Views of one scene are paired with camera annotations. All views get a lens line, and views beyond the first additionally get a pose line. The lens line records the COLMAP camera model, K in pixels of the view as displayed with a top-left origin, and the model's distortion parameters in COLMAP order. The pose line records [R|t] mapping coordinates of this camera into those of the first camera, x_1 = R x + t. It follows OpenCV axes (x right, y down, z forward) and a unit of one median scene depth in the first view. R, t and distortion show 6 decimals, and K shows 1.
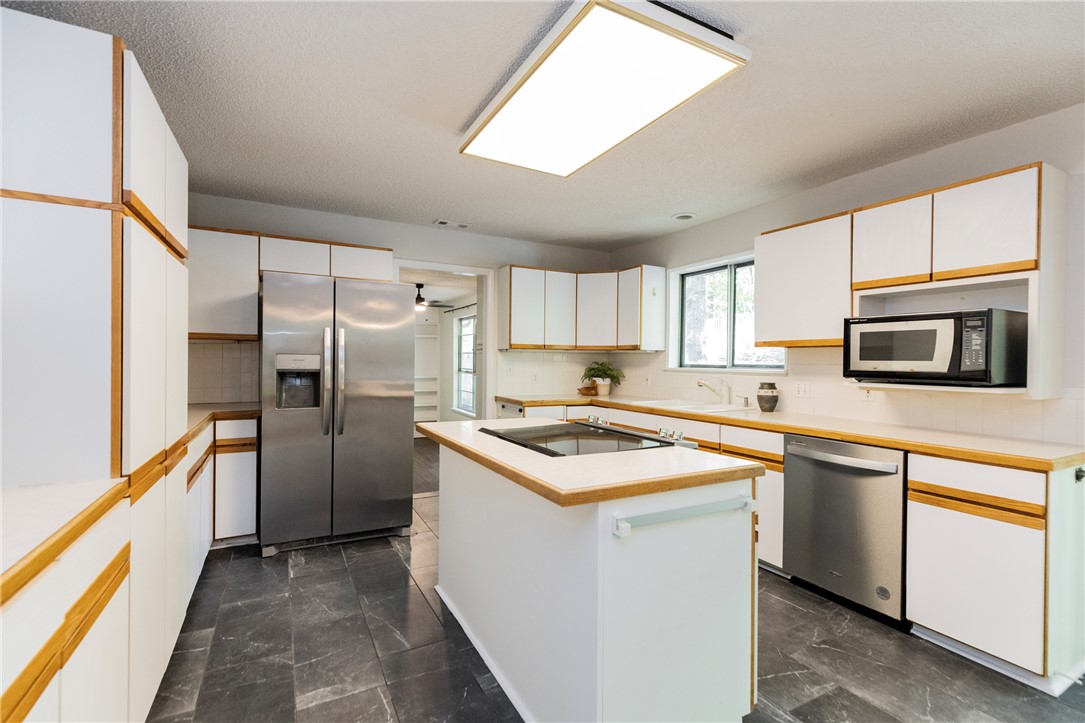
lens RADIAL K [[495.3, 0, 548.0], [0, 495.3, 363.8], [0, 0, 1]] dist [0.011331, -0.001973]
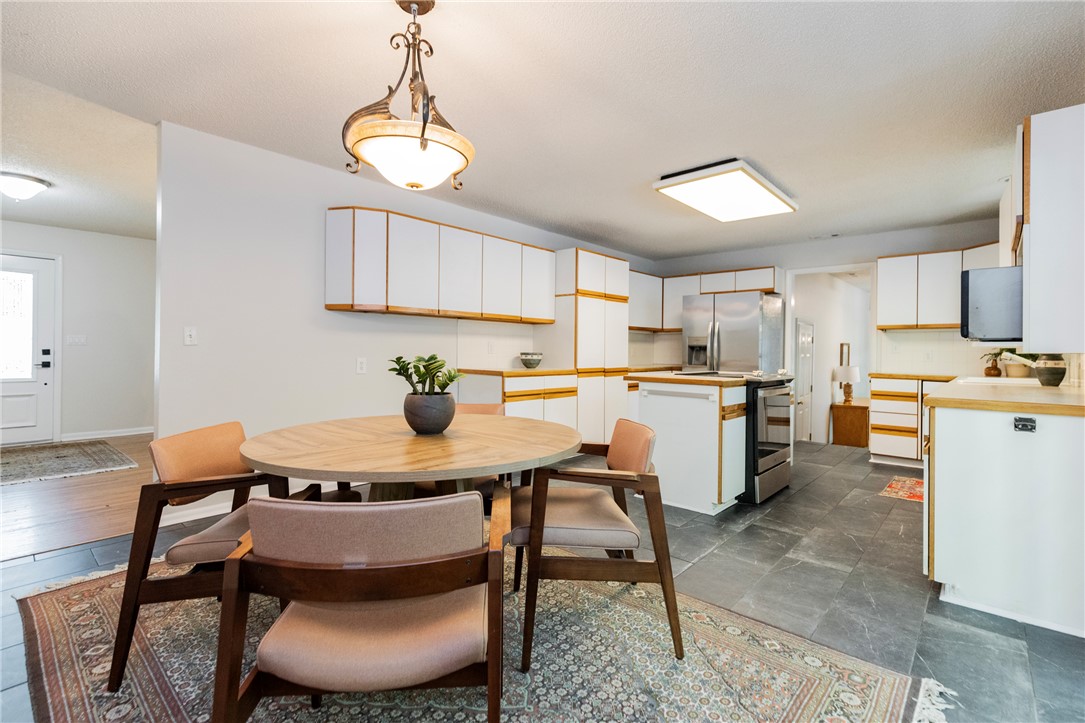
lens RADIAL K [[495.3, 0, 549.7], [0, 495.3, 349.2], [0, 0, 1]] dist [0.011331, -0.001973]
pose [[0.340148, -0.010320, -0.940315, 0.983377], [-0.014355, 0.999766, -0.016165, 0.058714], [0.940262, 0.018997, 0.339920, -0.149961]]
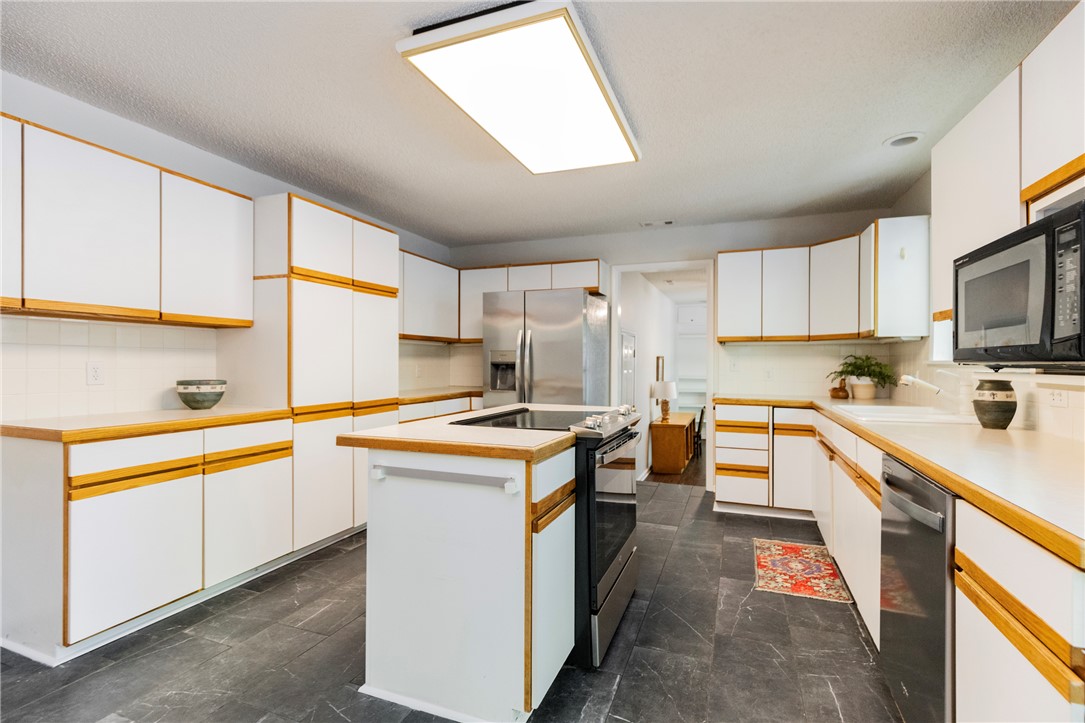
lens RADIAL K [[495.3, 0, 548.0], [0, 495.3, 362.2], [0, 0, 1]] dist [0.011331, -0.001973]
pose [[0.644955, -0.009407, -0.764163, 0.556636], [-0.002097, 0.999899, -0.014079, 0.027074], [0.764218, 0.010683, 0.644870, 0.204681]]
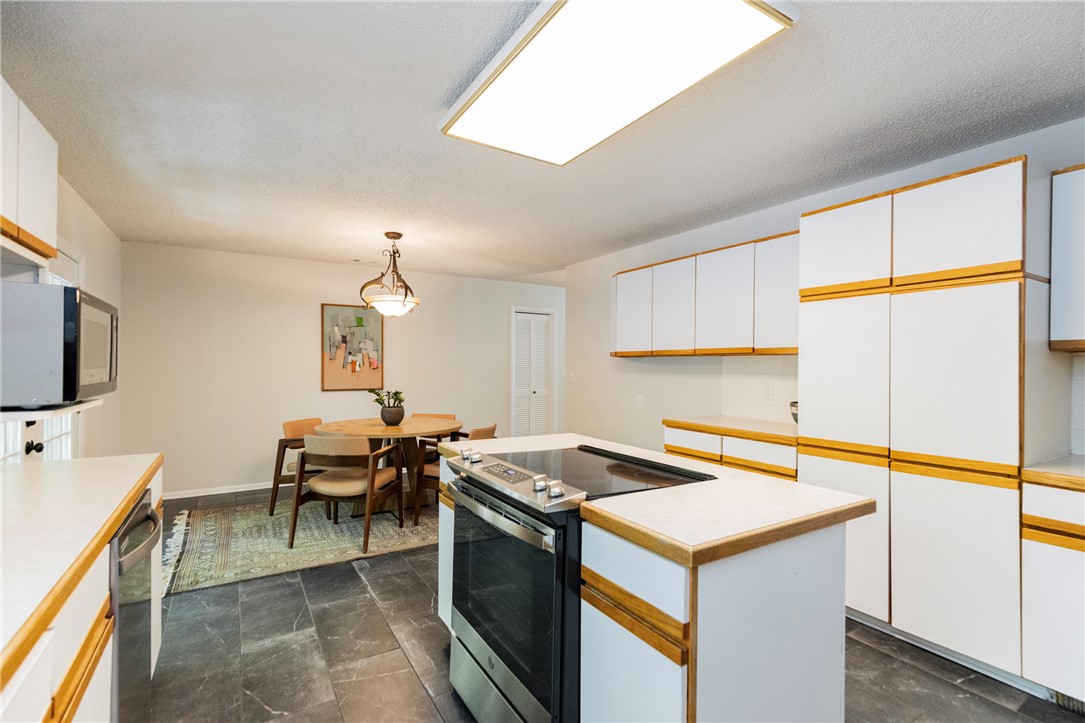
lens RADIAL K [[495.3, 0, 549.1], [0, 495.3, 364.7], [0, 0, 1]] dist [0.011331, -0.001973]
pose [[-0.997724, -0.018893, -0.064722, 0.113136], [-0.019273, 0.999801, 0.005242, -0.018516], [0.064610, 0.006478, -0.997890, 1.163168]]
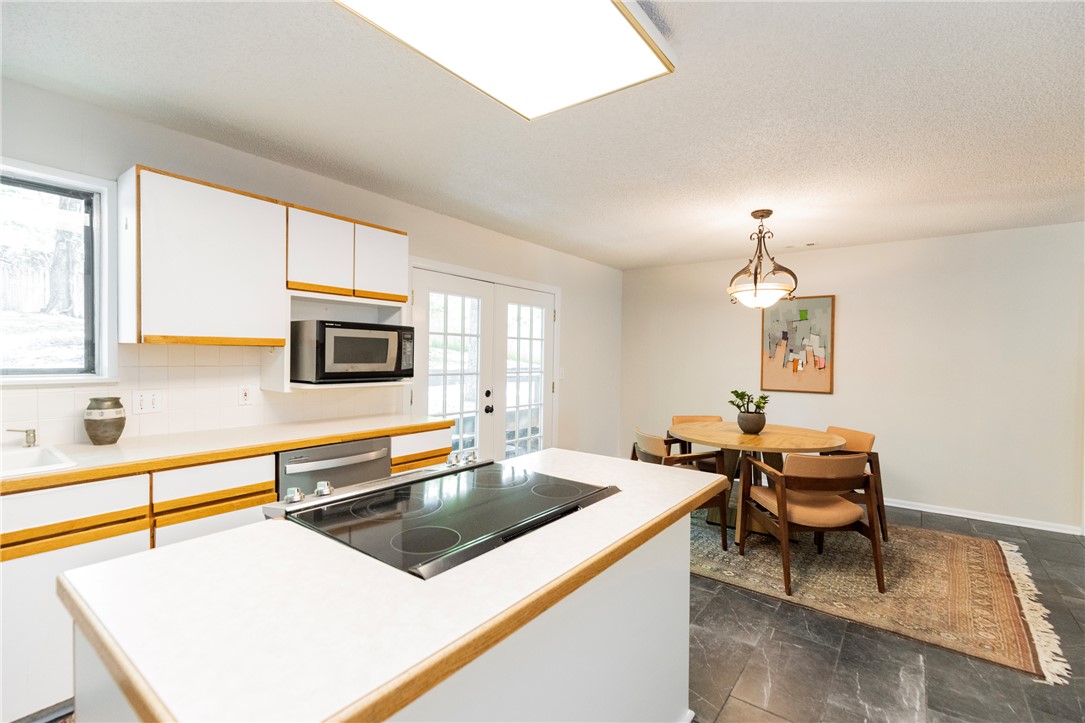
lens RADIAL K [[495.3, 0, 551.2], [0, 495.3, 354.1], [0, 0, 1]] dist [0.011331, -0.001973]
pose [[-0.418683, -0.013770, 0.908028, -0.365841], [-0.011985, 0.999882, 0.009637, -0.030357], [-0.908054, -0.006848, -0.418798, 0.755652]]
